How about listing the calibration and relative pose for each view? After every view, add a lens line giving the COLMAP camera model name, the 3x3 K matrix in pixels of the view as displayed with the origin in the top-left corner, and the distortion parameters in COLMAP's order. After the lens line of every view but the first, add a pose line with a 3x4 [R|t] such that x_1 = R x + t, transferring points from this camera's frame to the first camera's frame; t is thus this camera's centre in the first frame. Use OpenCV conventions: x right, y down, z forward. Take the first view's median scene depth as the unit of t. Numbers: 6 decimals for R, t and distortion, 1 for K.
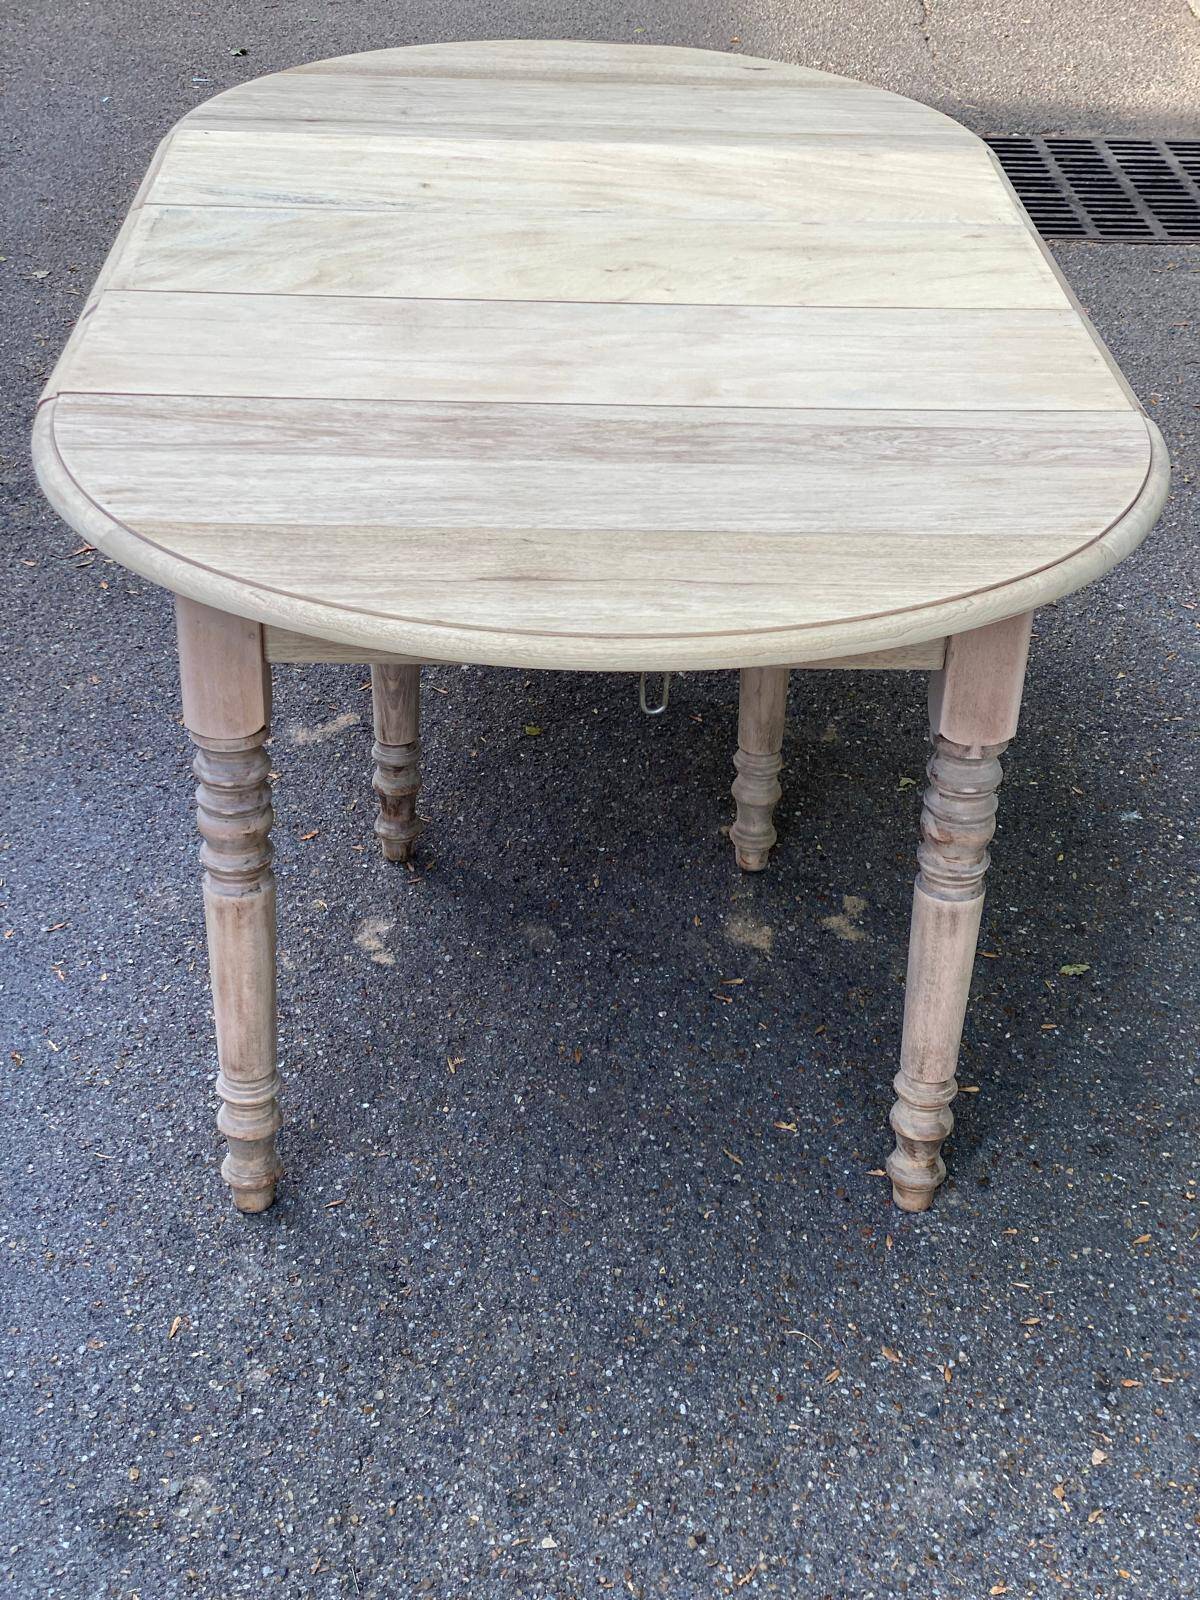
lens RADIAL K [[2385.8, 0, 631.2], [0, 2385.8, 800.8], [0, 0, 1]] dist [0.115400, 0.000000]
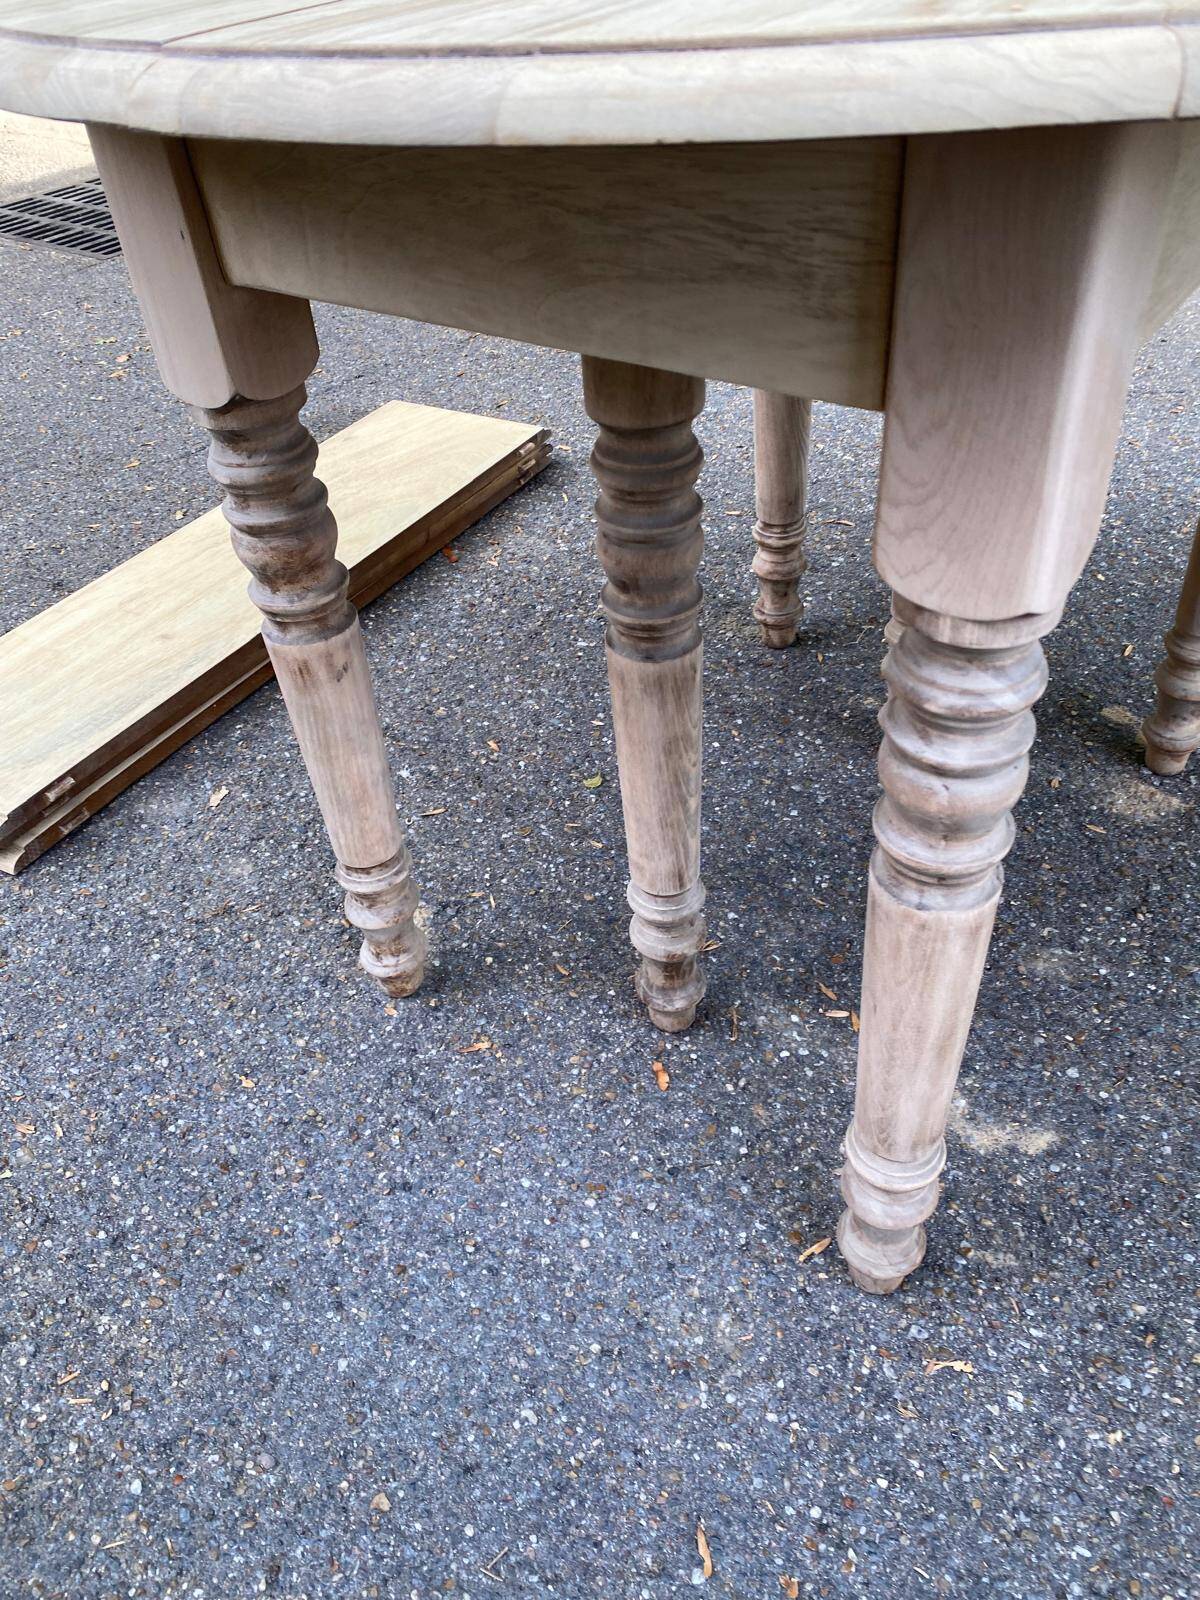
lens RADIAL K [[1220.5, 0, 598.6], [0, 1220.5, 796.8], [0, 0, 1]] dist [0.011004, -0.008982]
pose [[0.613444, -0.560341, 0.556511, -0.309982], [0.477216, 0.824485, 0.304121, -0.170427], [-0.629246, 0.079014, 0.773179, 0.806291]]
